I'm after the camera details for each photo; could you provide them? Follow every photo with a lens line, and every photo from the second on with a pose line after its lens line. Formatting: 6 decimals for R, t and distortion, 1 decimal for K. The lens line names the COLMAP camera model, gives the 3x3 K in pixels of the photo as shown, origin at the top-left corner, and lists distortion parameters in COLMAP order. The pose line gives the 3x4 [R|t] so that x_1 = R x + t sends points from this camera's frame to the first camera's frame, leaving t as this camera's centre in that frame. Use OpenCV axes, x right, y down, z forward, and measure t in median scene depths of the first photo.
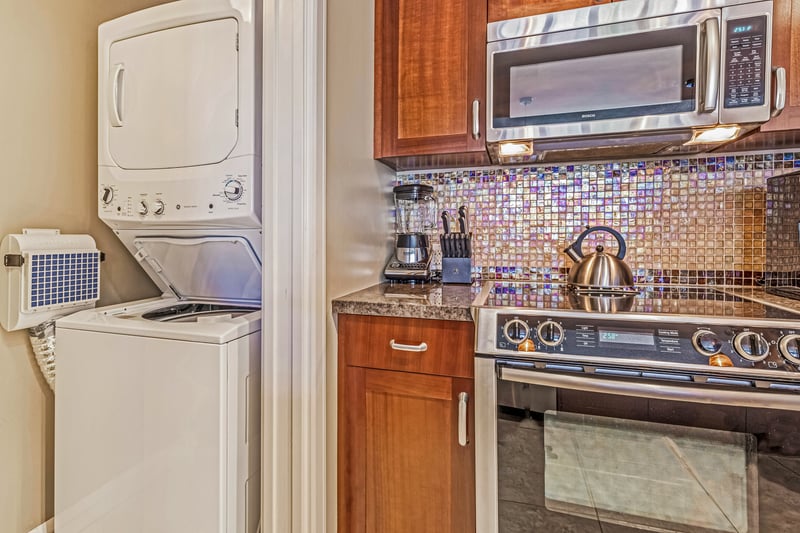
lens RADIAL K [[412.1, 0, 380.0], [0, 412.1, 220.7], [0, 0, 1]] dist [0.000921, 0.000035]
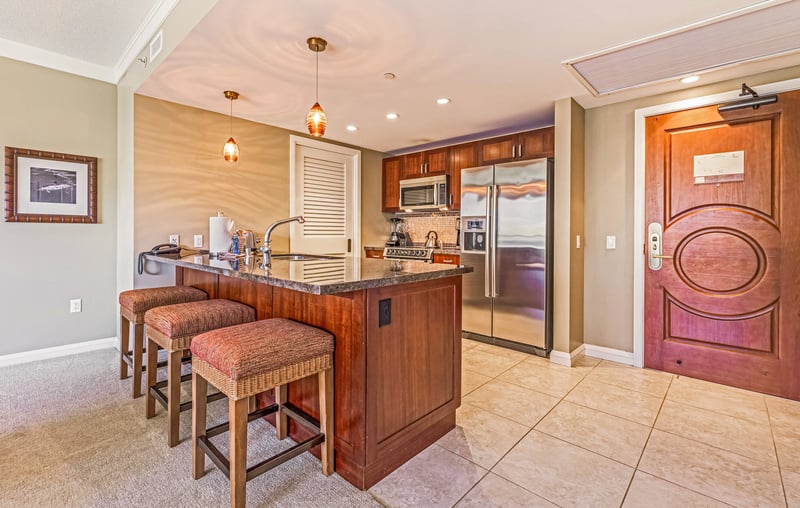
lens RADIAL K [[360.4, 0, 381.2], [0, 360.4, 234.6], [0, 0, 1]] dist [-0.000978, -0.000197]
pose [[0.900797, 0.014263, -0.434005, 1.419034], [0.002796, 0.999249, 0.038643, -0.073938], [0.434230, -0.036024, 0.900081, -1.987808]]
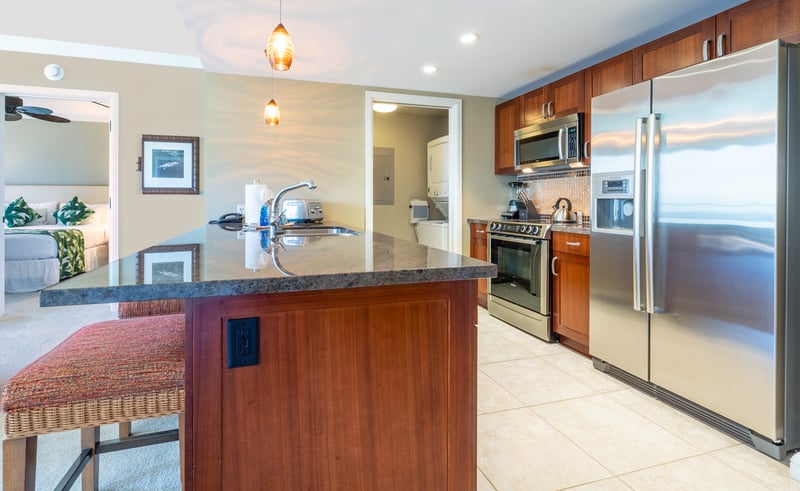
lens RADIAL K [[350.9, 0, 359.3], [0, 350.9, 202.7], [0, 0, 1]] dist [0.001861, -0.000020]
pose [[0.549519, 0.006908, -0.835453, 1.549237], [0.025072, 0.999379, 0.024755, -0.038660], [0.835105, -0.034549, 0.549004, -1.192749]]
